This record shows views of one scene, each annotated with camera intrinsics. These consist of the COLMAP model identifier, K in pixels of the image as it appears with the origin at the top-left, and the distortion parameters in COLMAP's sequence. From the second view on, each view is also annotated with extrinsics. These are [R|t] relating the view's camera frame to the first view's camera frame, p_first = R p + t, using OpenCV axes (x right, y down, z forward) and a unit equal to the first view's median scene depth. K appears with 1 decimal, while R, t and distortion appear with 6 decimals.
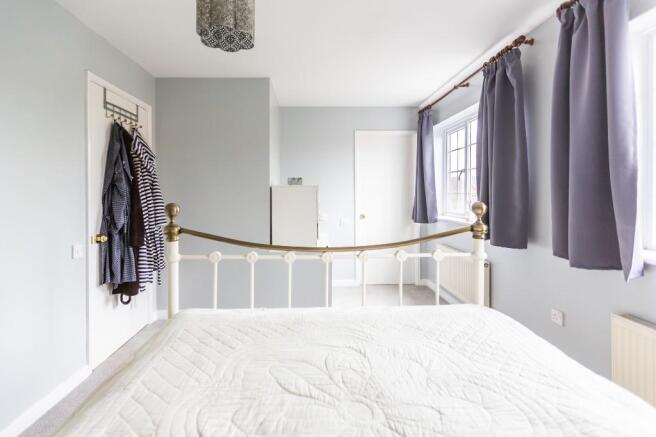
lens RADIAL K [[293.3, 0, 314.2], [0, 293.3, 192.0], [0, 0, 1]] dist [0.000347, -0.000204]
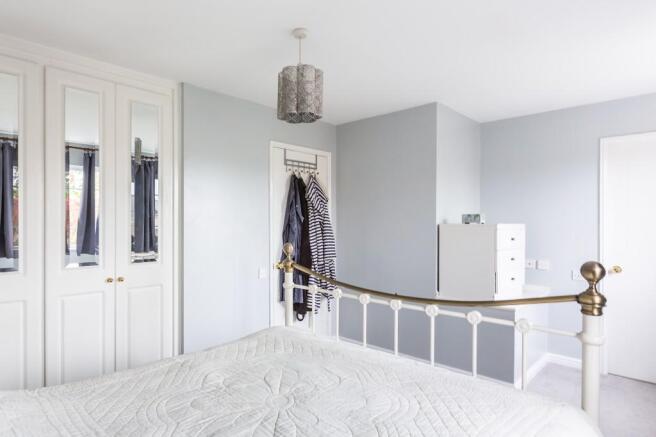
lens RADIAL K [[375.4, 0, 327.5], [0, 375.4, 218.6], [0, 0, 1]] dist [0.003821, -0.000745]
pose [[0.719927, 0.004416, -0.694036, 0.554086], [-0.007517, 0.999971, -0.001435, -0.047388], [0.694009, 0.006250, 0.719939, -0.054334]]
